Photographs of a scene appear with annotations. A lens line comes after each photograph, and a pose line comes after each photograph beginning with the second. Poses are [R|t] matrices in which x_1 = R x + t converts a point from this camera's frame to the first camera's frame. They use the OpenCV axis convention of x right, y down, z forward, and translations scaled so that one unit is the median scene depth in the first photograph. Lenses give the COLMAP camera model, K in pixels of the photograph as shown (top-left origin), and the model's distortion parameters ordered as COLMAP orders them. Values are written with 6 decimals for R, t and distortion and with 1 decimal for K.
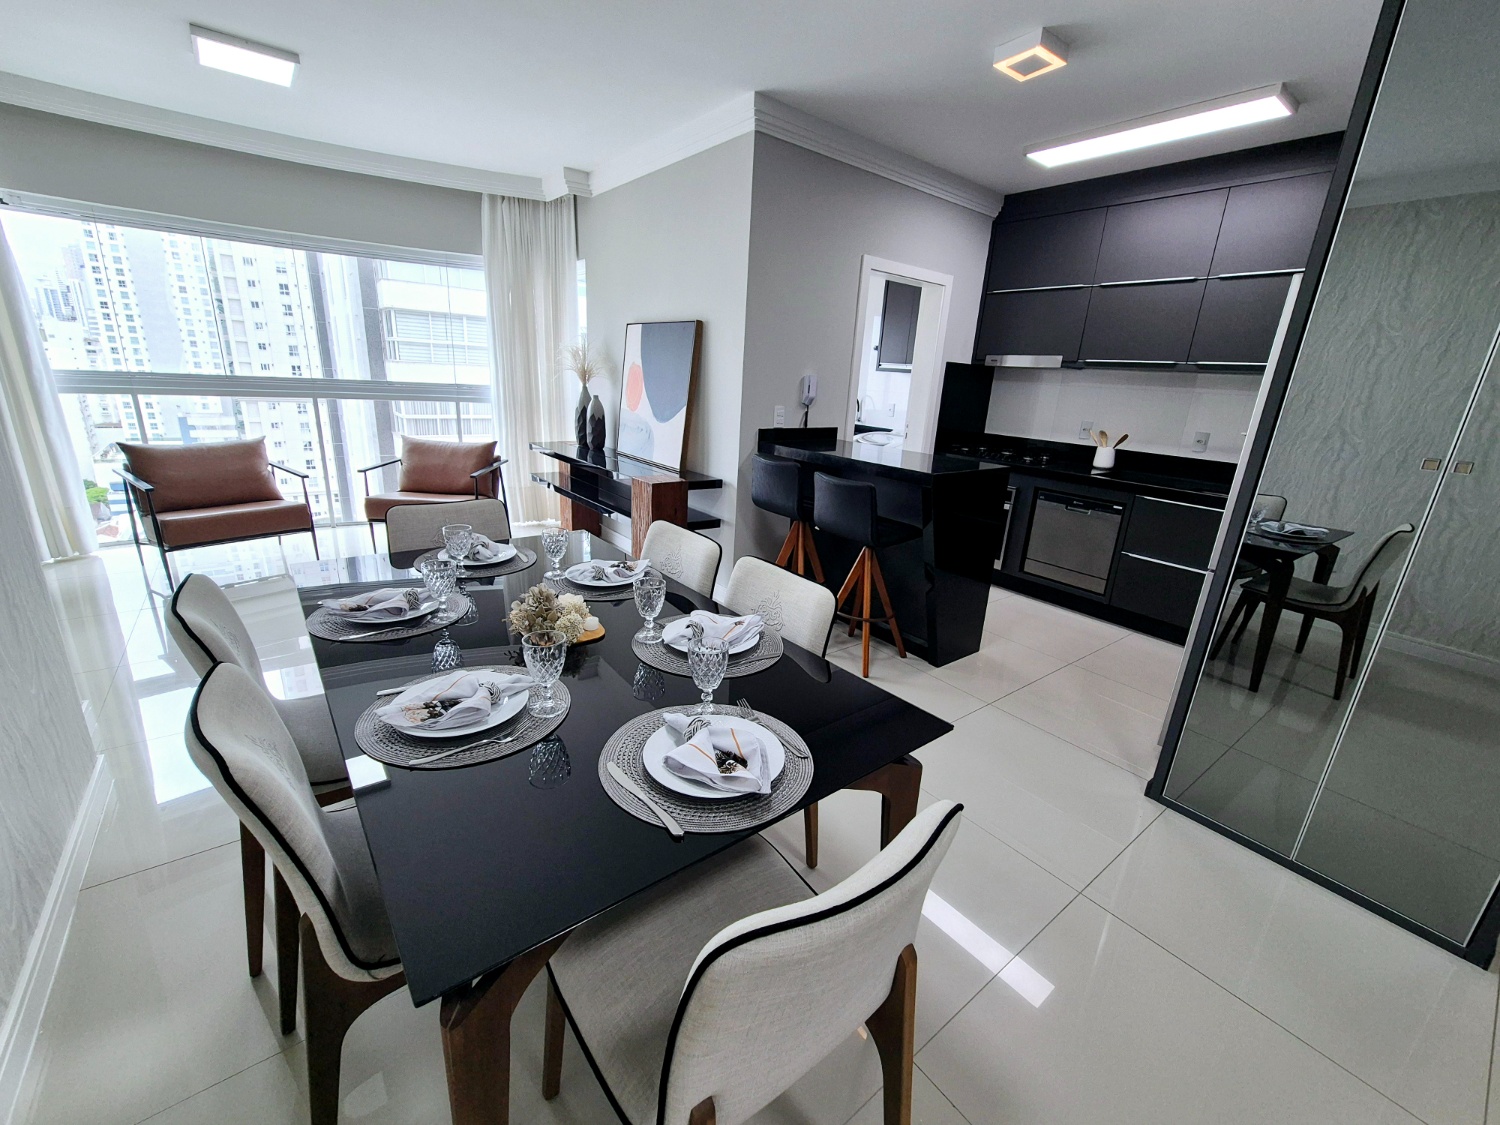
lens RADIAL K [[612.6, 0, 745.6], [0, 612.6, 558.1], [0, 0, 1]] dist [-0.004616, 0.000481]
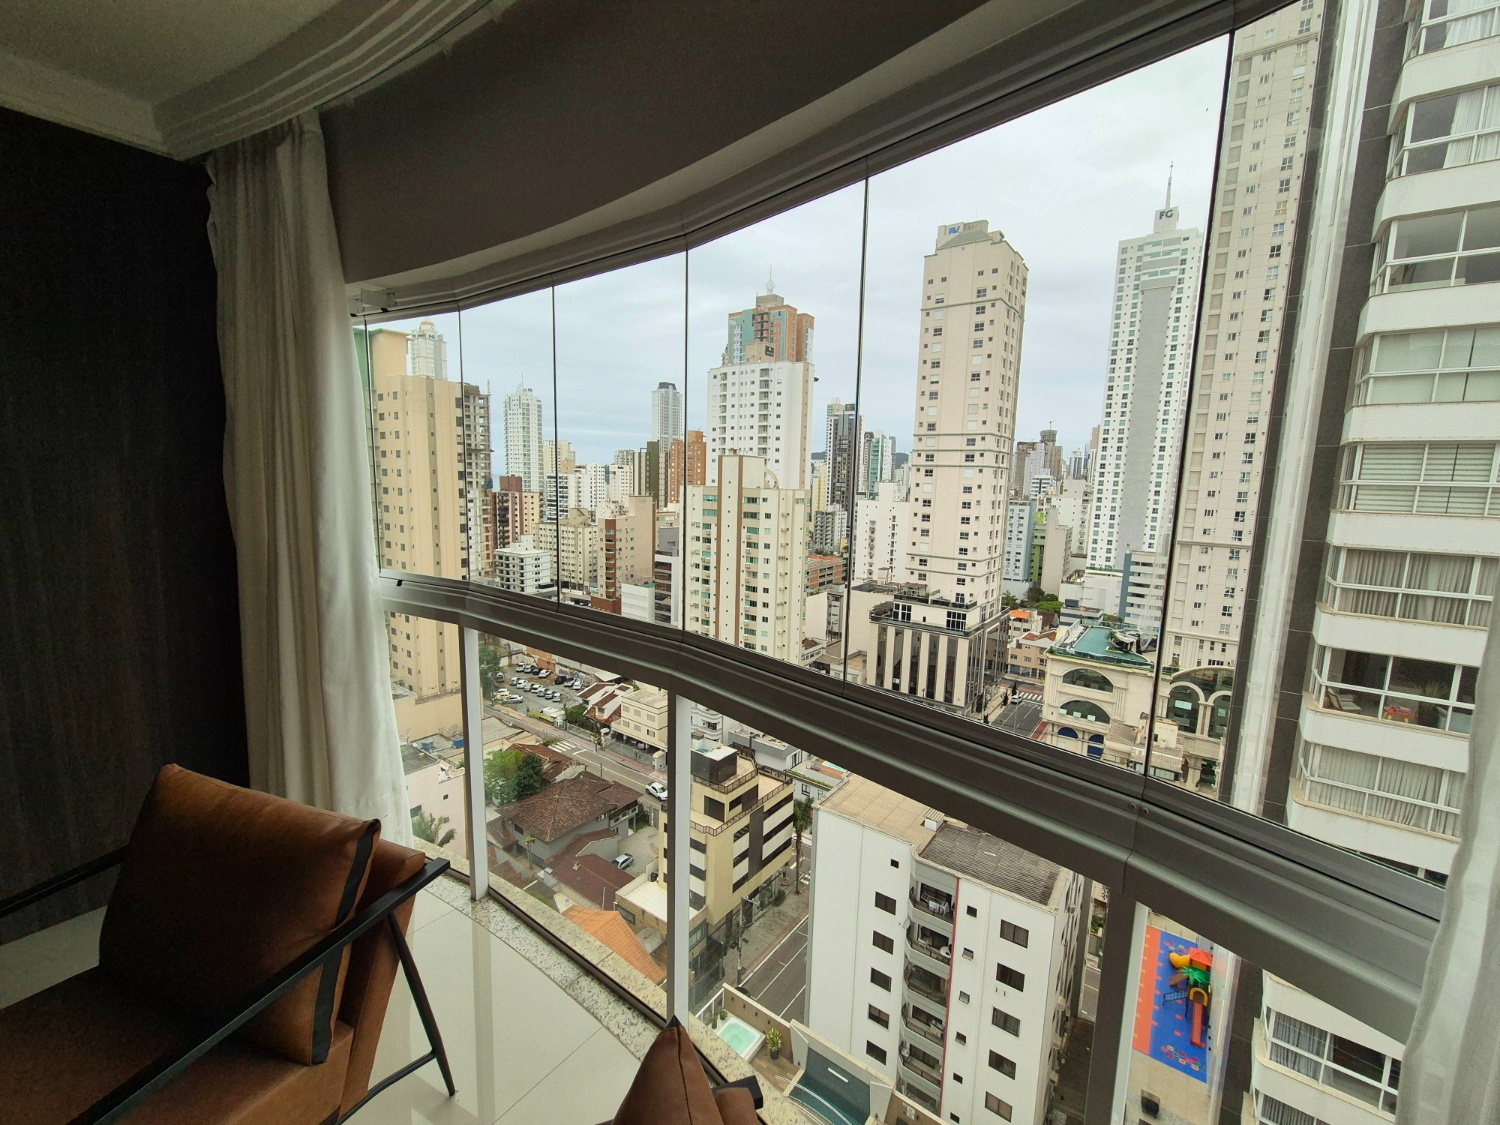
lens RADIAL K [[612.6, 0, 755.6], [0, 612.6, 562.3], [0, 0, 1]] dist [-0.004616, 0.000481]
pose [[0.279013, 0.079737, -0.956971, -0.061767], [-0.288202, 0.957560, -0.004241, -0.052753], [0.916019, 0.276985, 0.290152, 0.146558]]
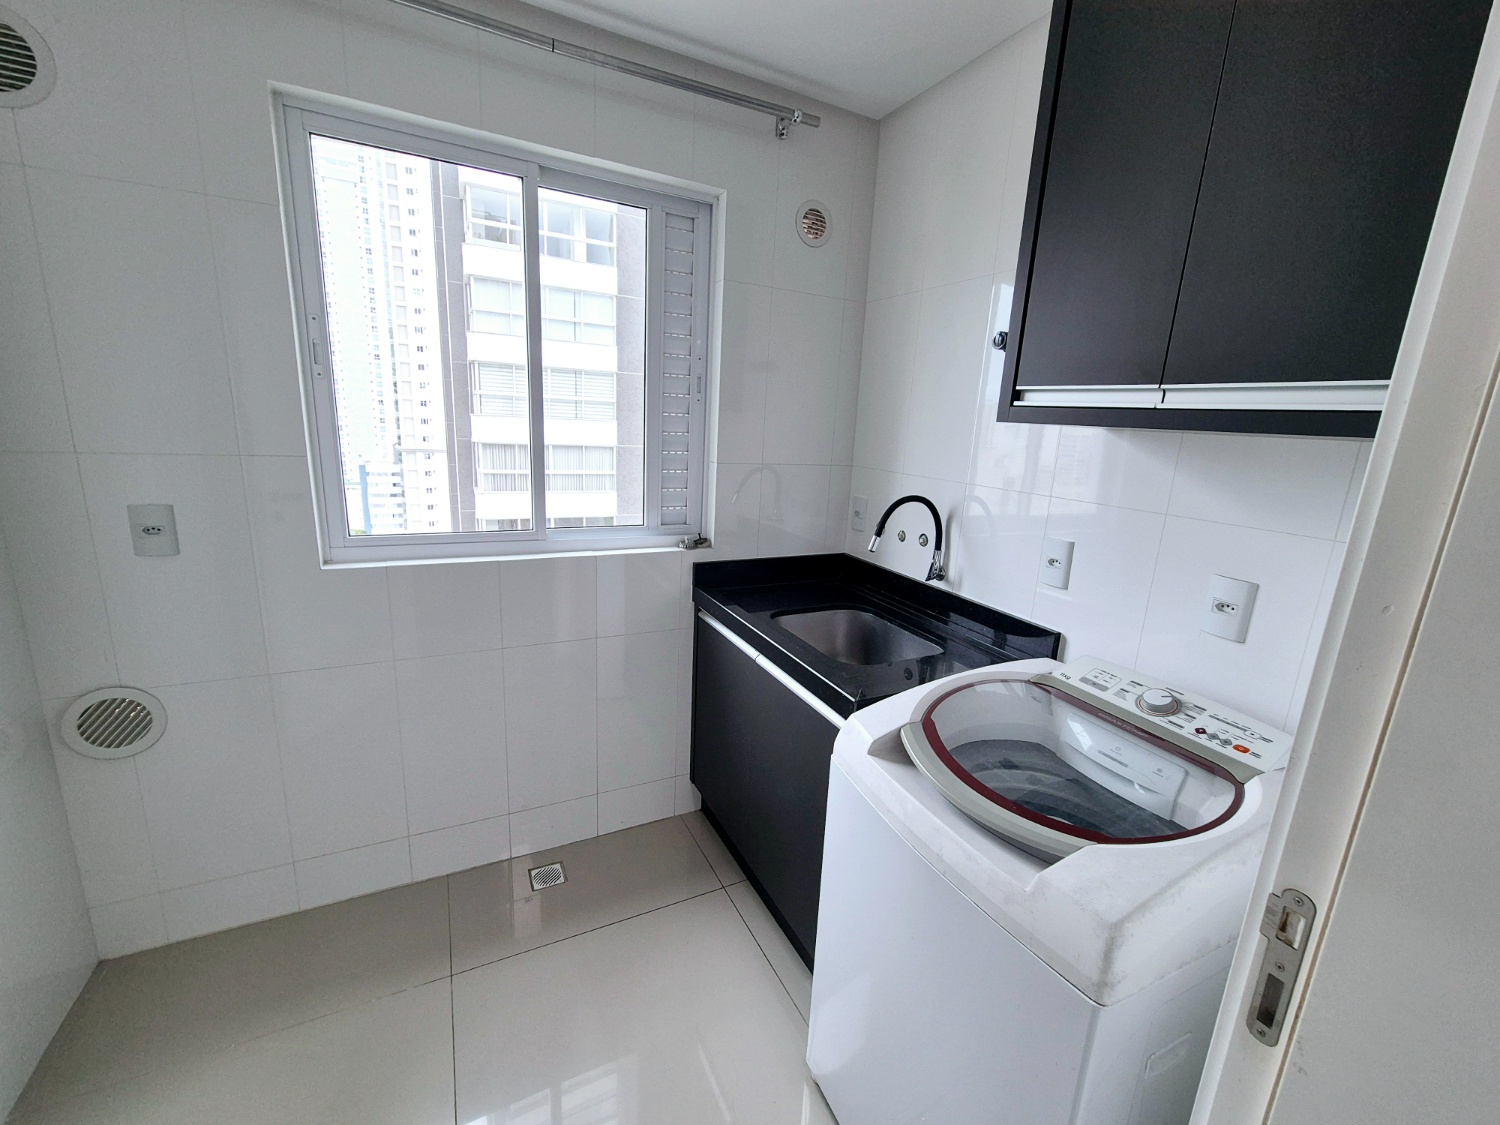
lens RADIAL K [[612.6, 0, 752.0], [0, 612.6, 559.0], [0, 0, 1]] dist [-0.004616, 0.000481]
pose [[0.983634, 0.031238, -0.177450, 0.029359], [-0.044688, 0.996380, -0.072315, -0.041720], [0.174549, 0.079062, 0.981469, 0.136374]]
